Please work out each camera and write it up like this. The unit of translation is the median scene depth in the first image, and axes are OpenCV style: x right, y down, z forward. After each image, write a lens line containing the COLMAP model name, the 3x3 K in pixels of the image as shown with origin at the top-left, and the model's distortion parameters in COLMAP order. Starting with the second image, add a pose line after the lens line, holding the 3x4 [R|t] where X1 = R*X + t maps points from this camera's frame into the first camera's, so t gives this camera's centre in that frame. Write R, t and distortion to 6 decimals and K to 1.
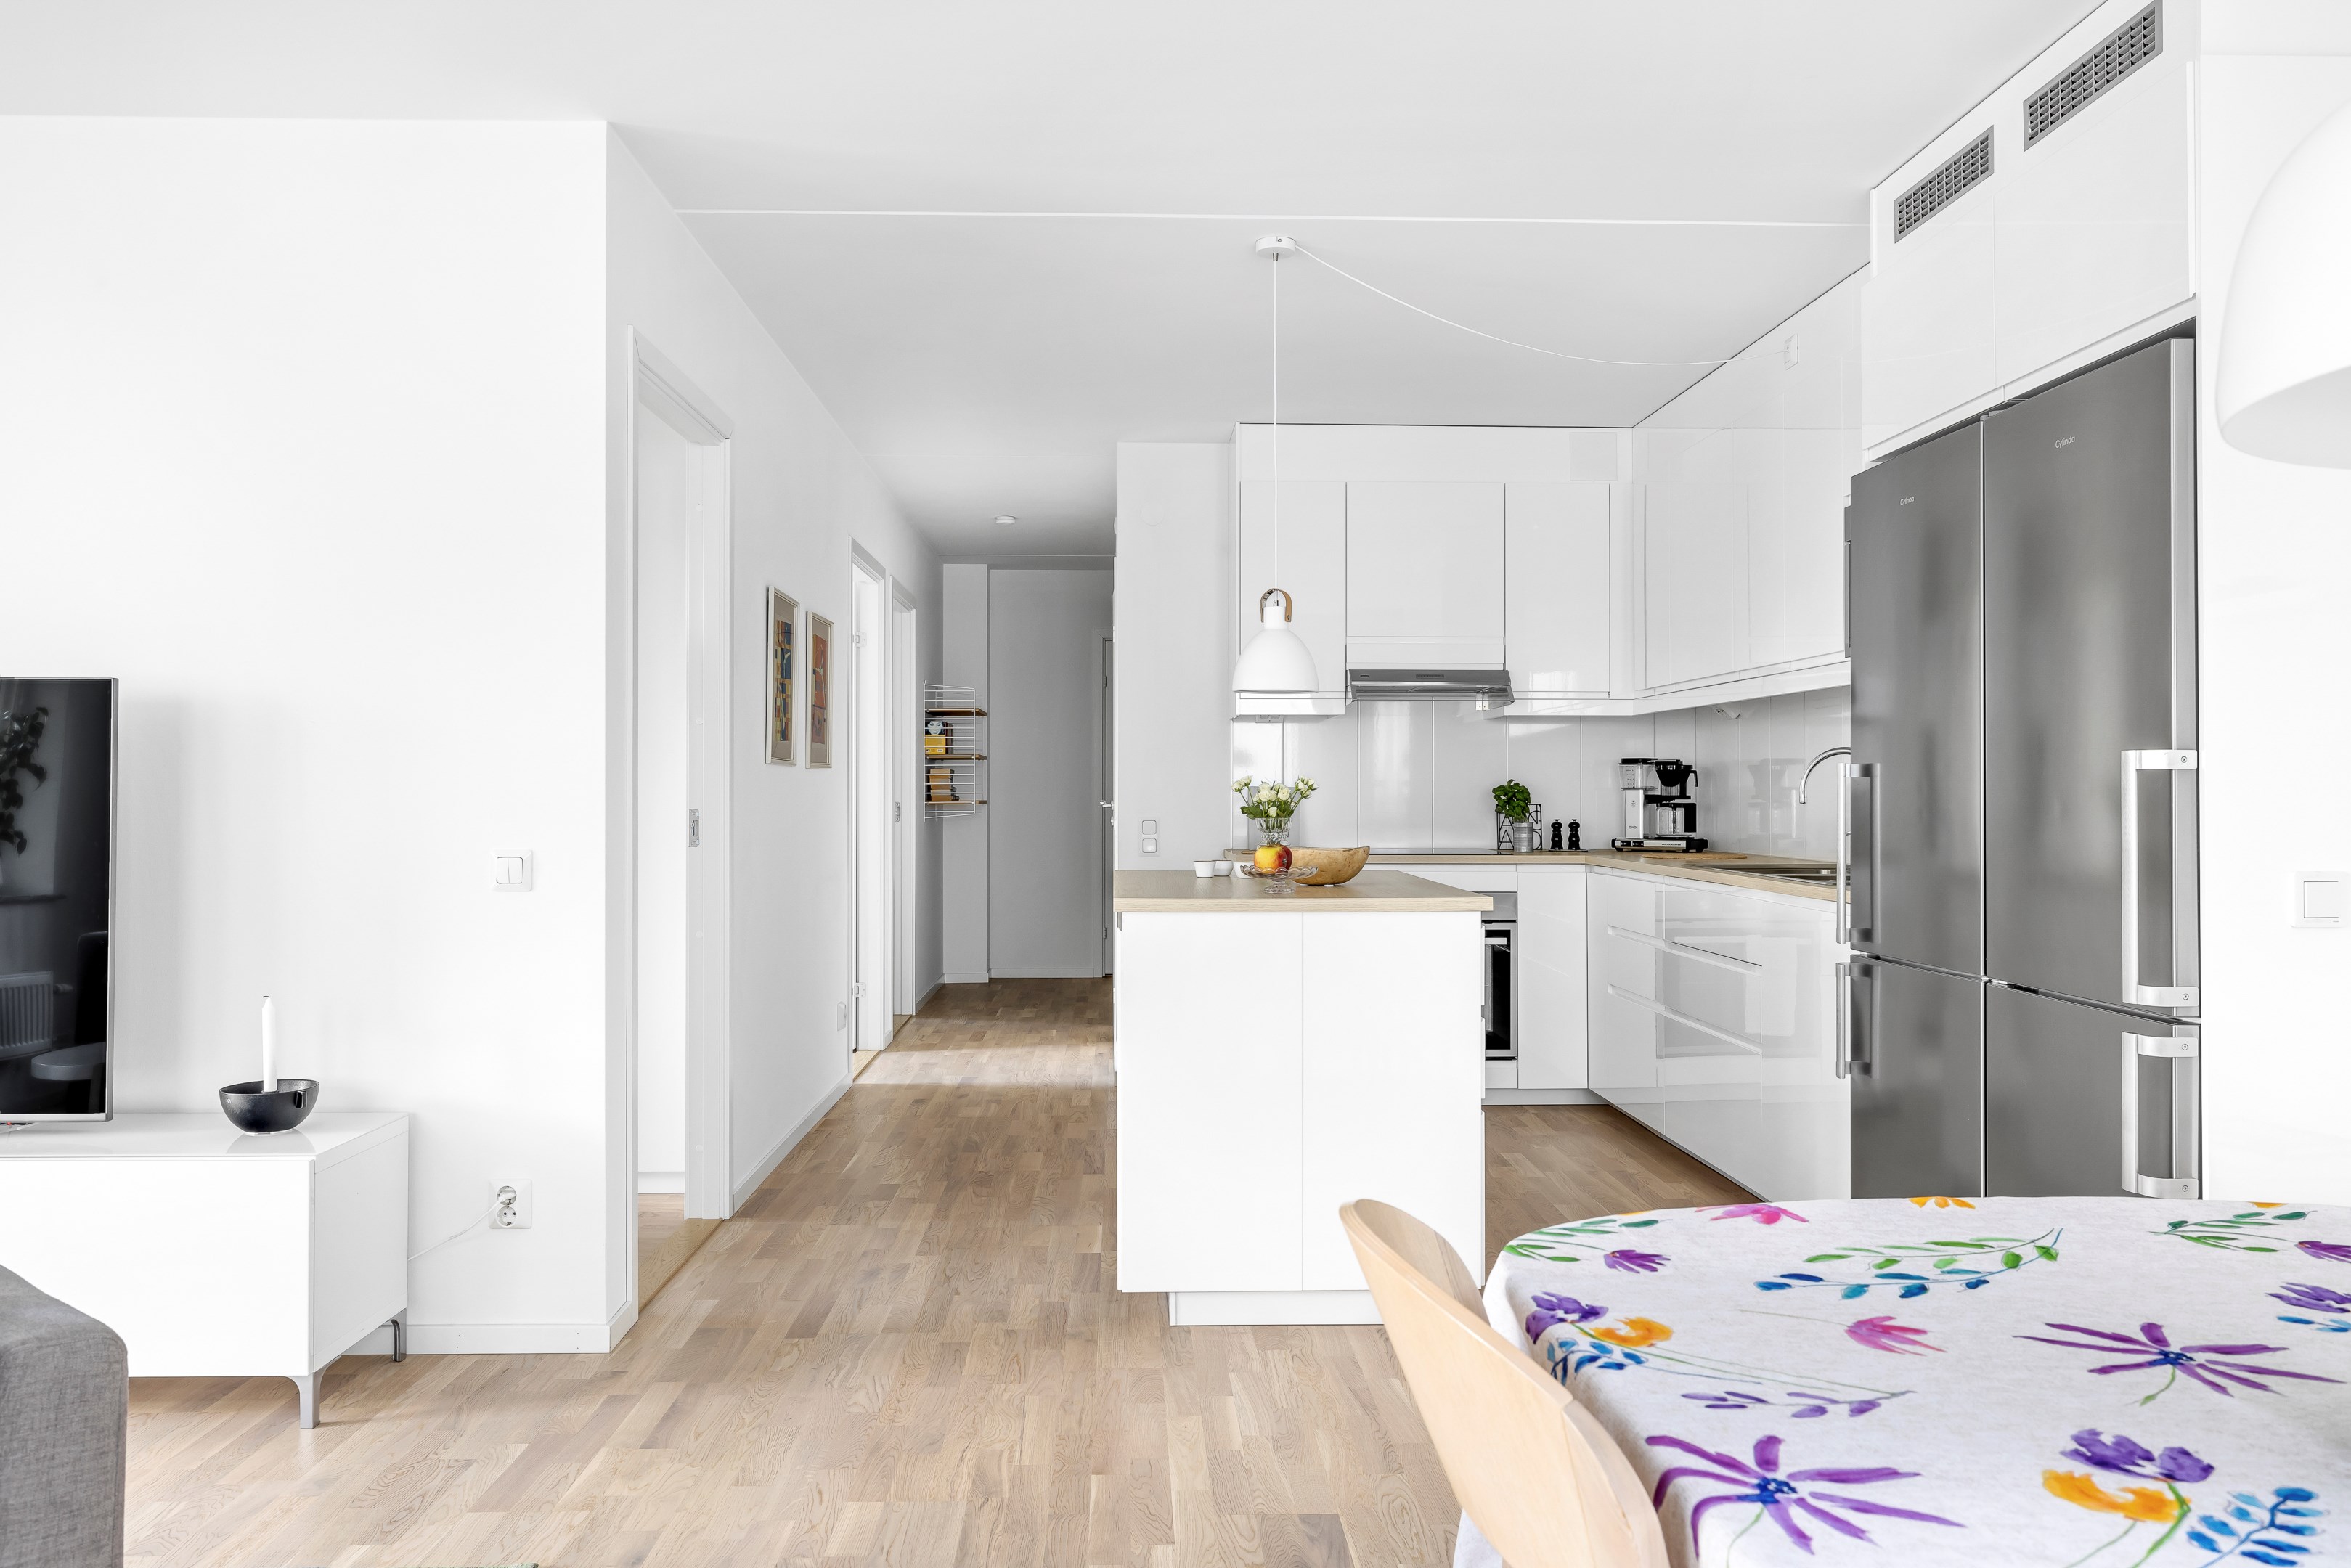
lens RADIAL K [[1713.3, 0, 1153.0], [0, 1713.3, 784.6], [0, 0, 1]] dist [-0.016521, 0.001924]
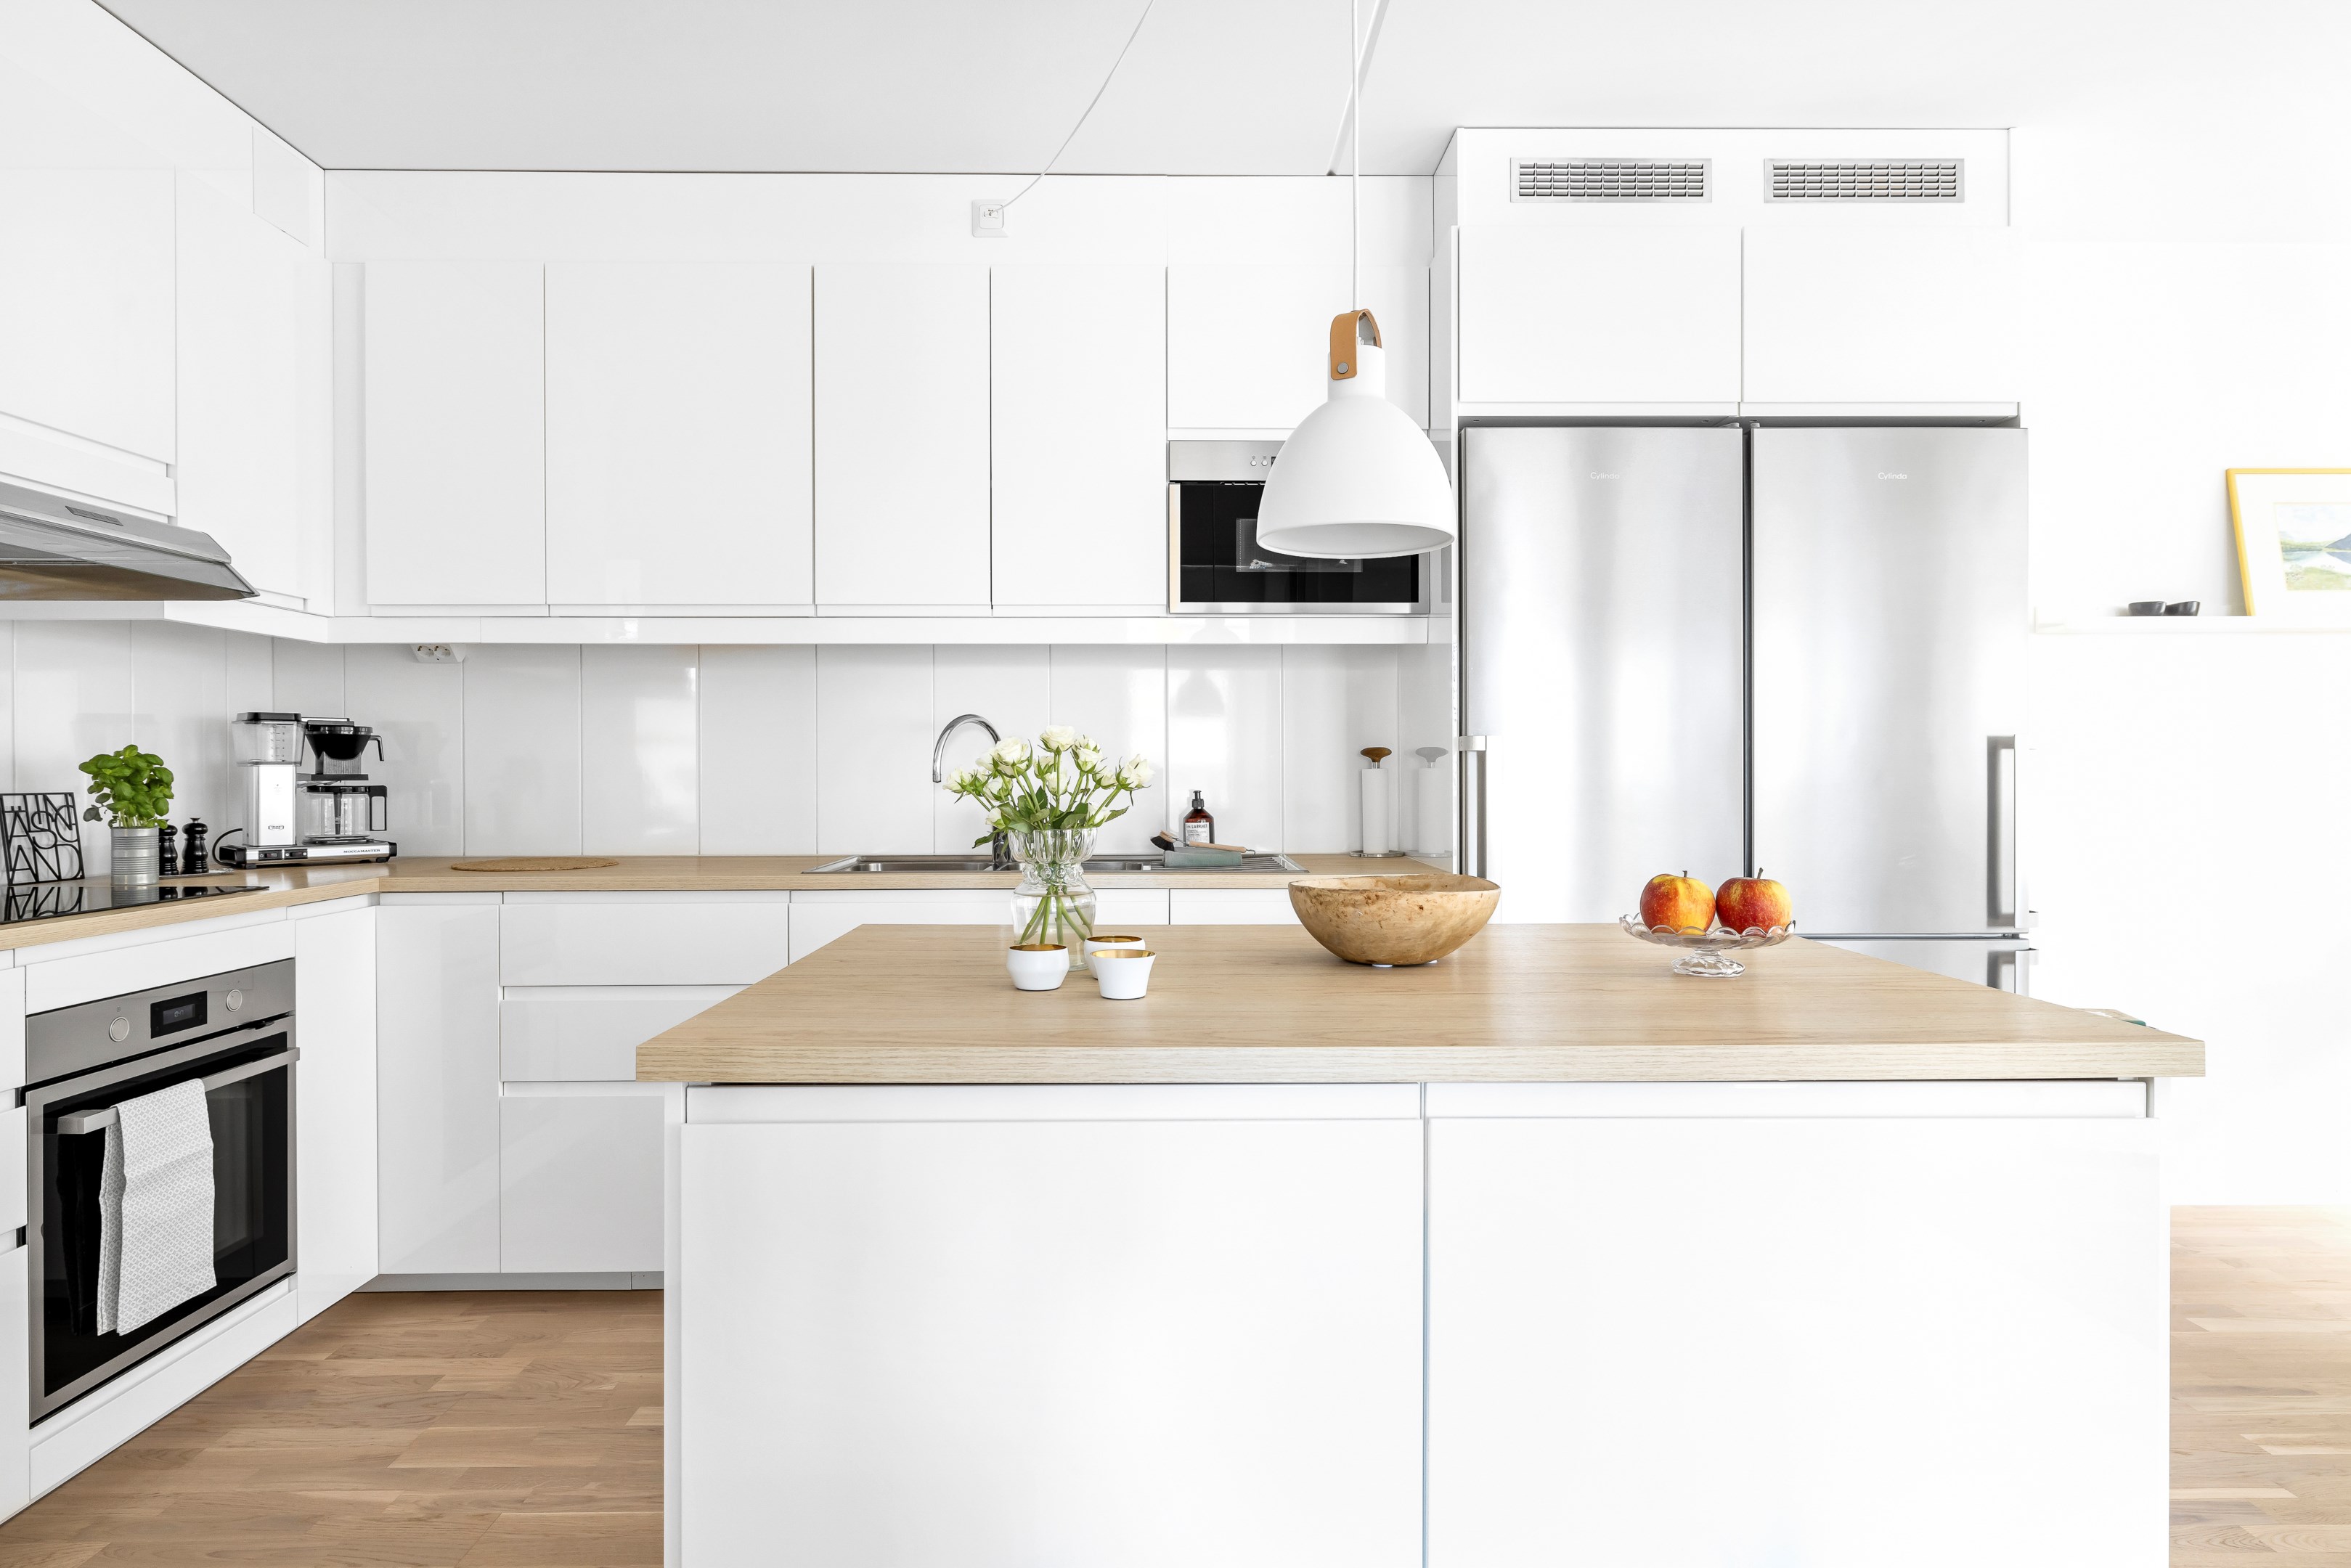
lens RADIAL K [[1341.6, 0, 1214.1], [0, 1341.6, 773.1], [0, 0, 1]] dist [0.003017, -0.003562]
pose [[0.010386, -0.008307, 0.999912, -0.200399], [-0.002194, 0.999963, 0.008330, 0.000996], [-0.999944, -0.002281, 0.010367, 0.691779]]
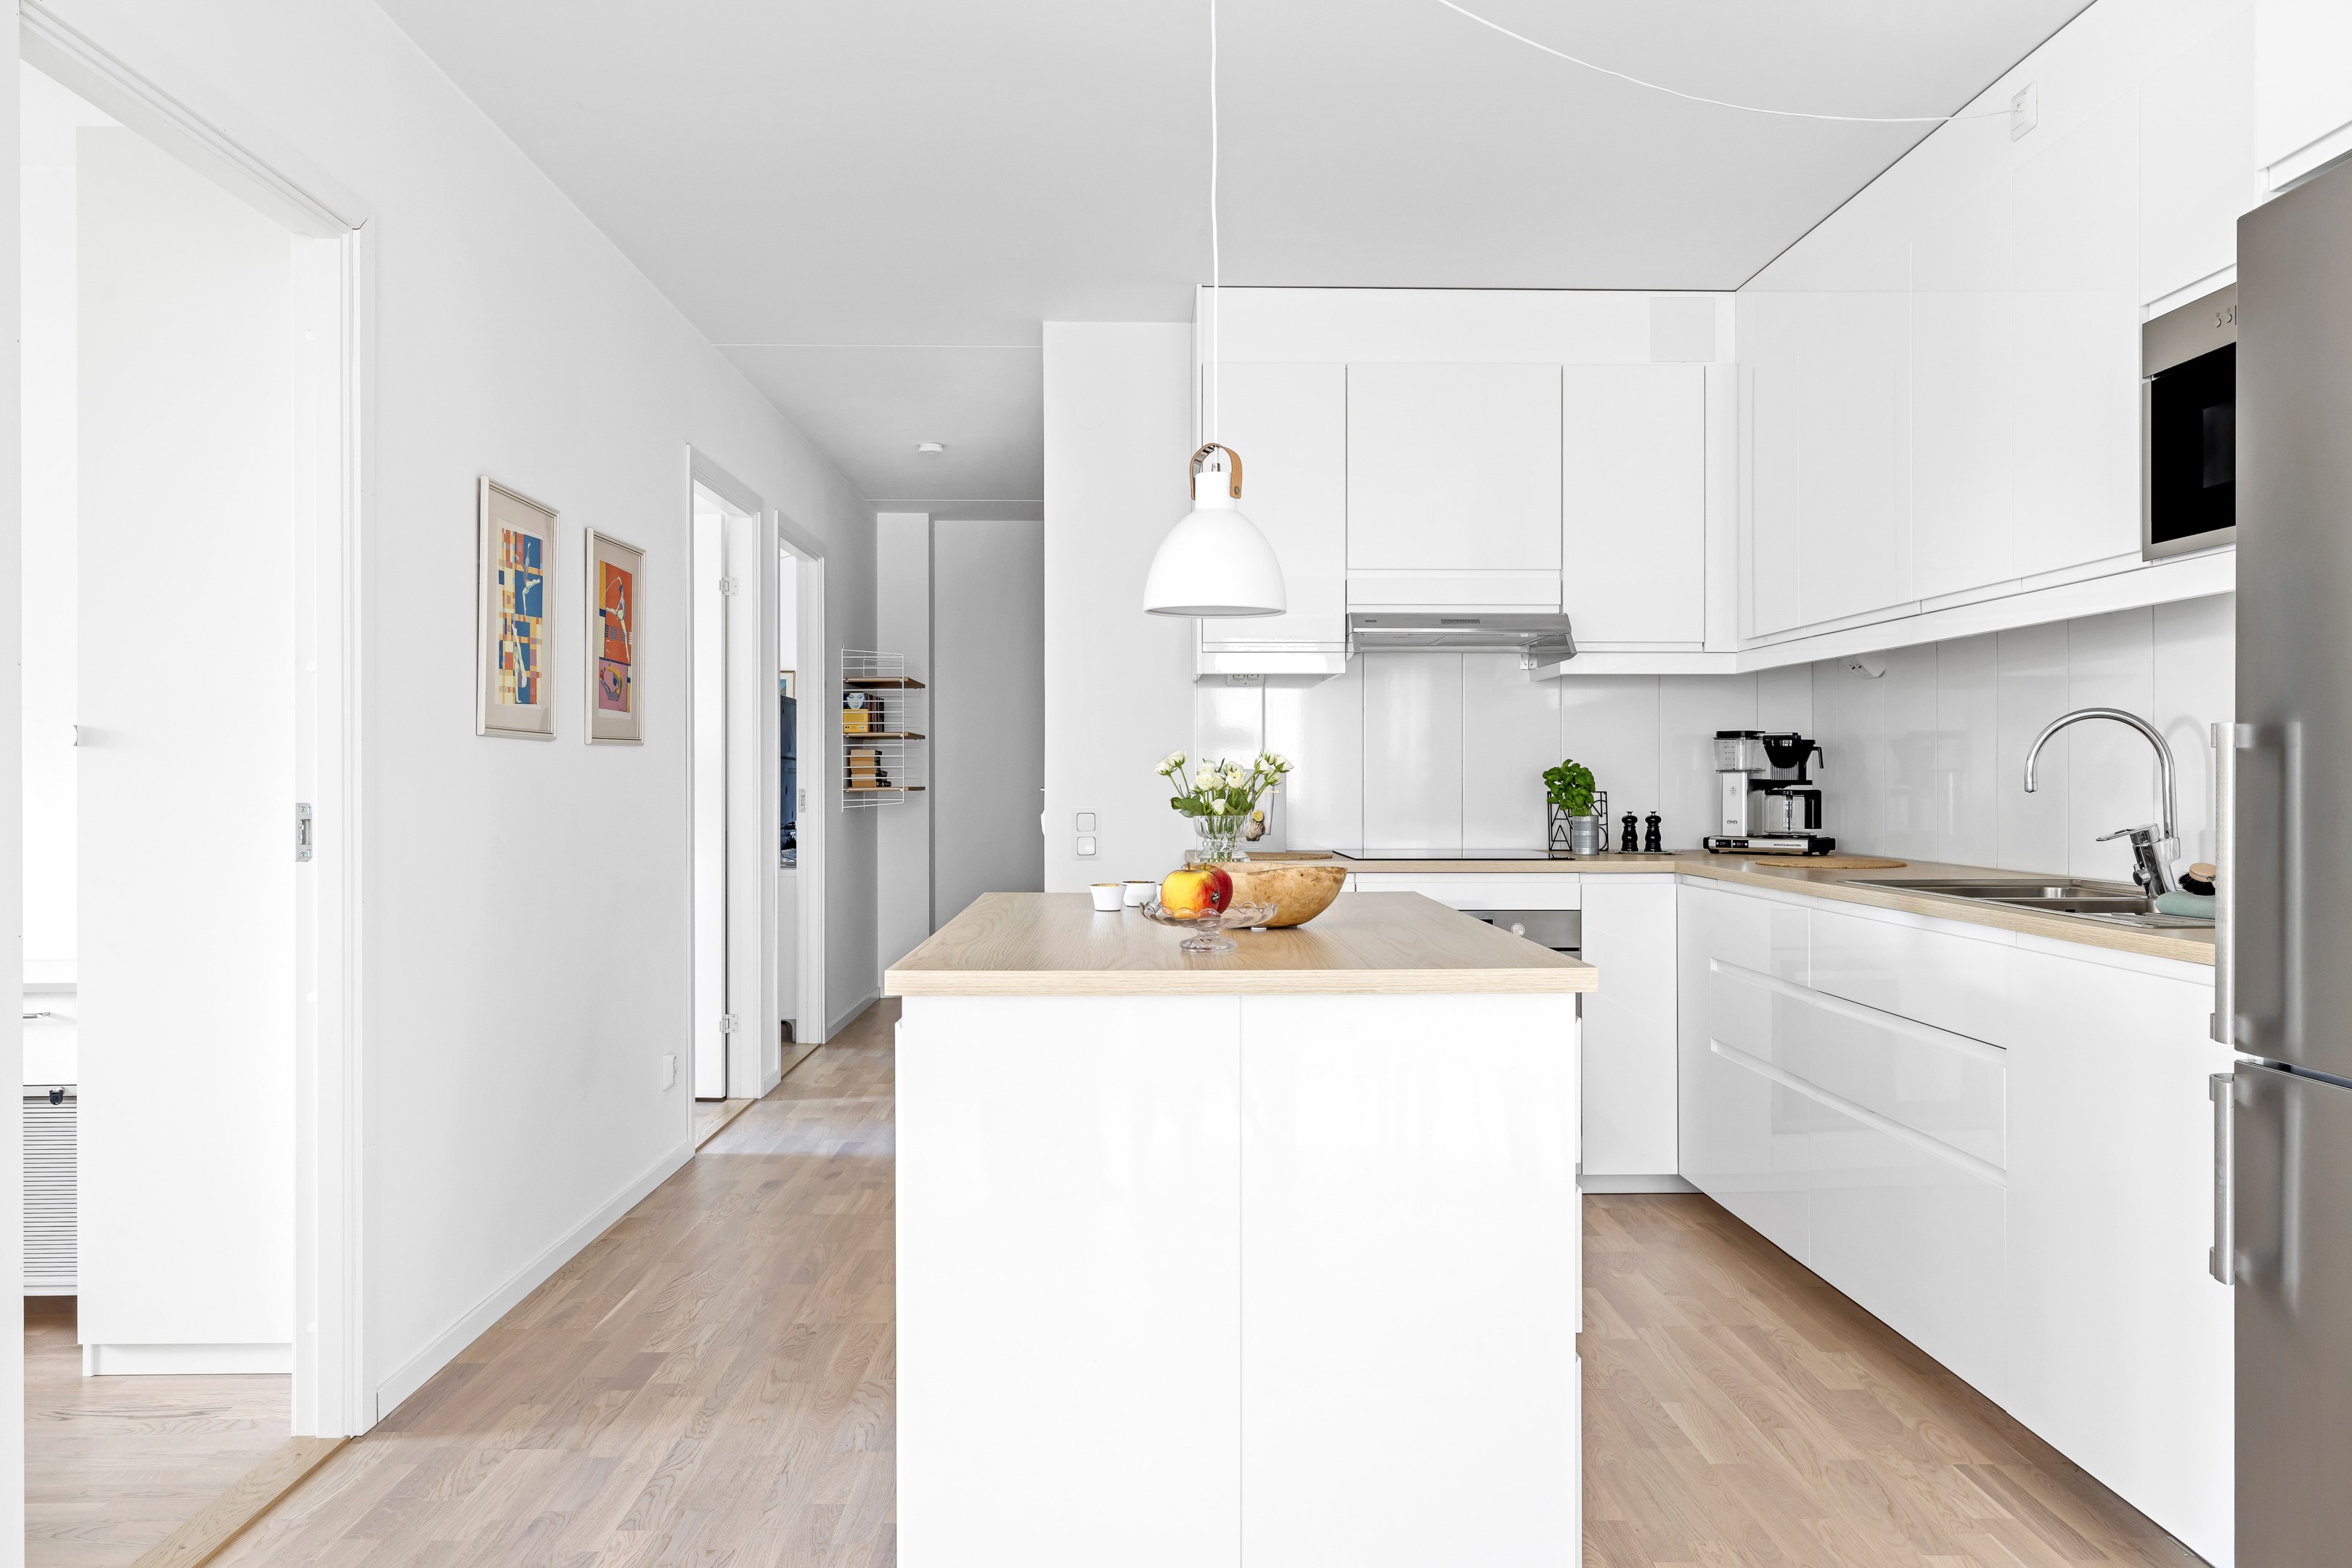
lens RADIAL K [[1700.0, 0, 983.7], [0, 1700.0, 784.2], [0, 0, 1]] dist [-0.009555, -0.003759]
pose [[0.994287, -0.000750, -0.106740, 0.031642], [0.001639, 0.999965, 0.008246, 0.001377], [0.106730, -0.008374, 0.994253, 0.225521]]
